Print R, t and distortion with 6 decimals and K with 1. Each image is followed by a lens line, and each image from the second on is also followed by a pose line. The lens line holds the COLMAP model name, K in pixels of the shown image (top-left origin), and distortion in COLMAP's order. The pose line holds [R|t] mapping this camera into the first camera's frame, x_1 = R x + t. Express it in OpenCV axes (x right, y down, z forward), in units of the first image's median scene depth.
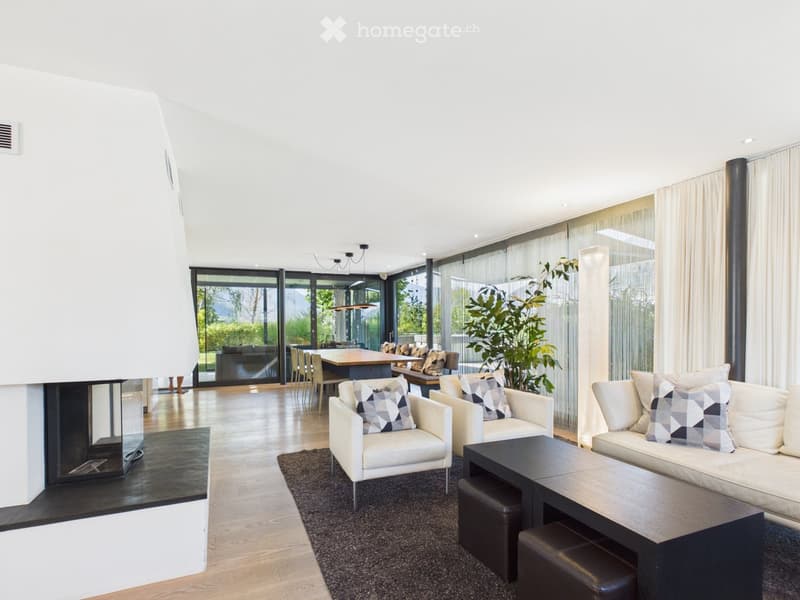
lens RADIAL K [[355.1, 0, 397.6], [0, 355.1, 318.8], [0, 0, 1]] dist [0.000990, -0.000009]
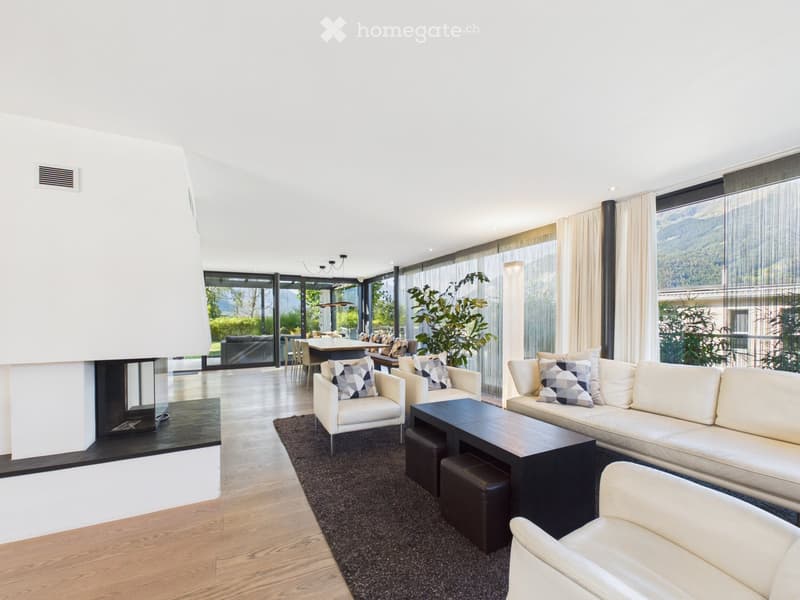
lens RADIAL K [[321.2, 0, 401.4], [0, 321.2, 314.9], [0, 0, 1]] dist [0.001468, -0.000036]
pose [[0.998468, 0.002680, 0.055270, 0.065421], [-0.002817, 0.999993, 0.002386, 0.000693], [-0.055263, -0.002538, 0.998469, -0.204133]]
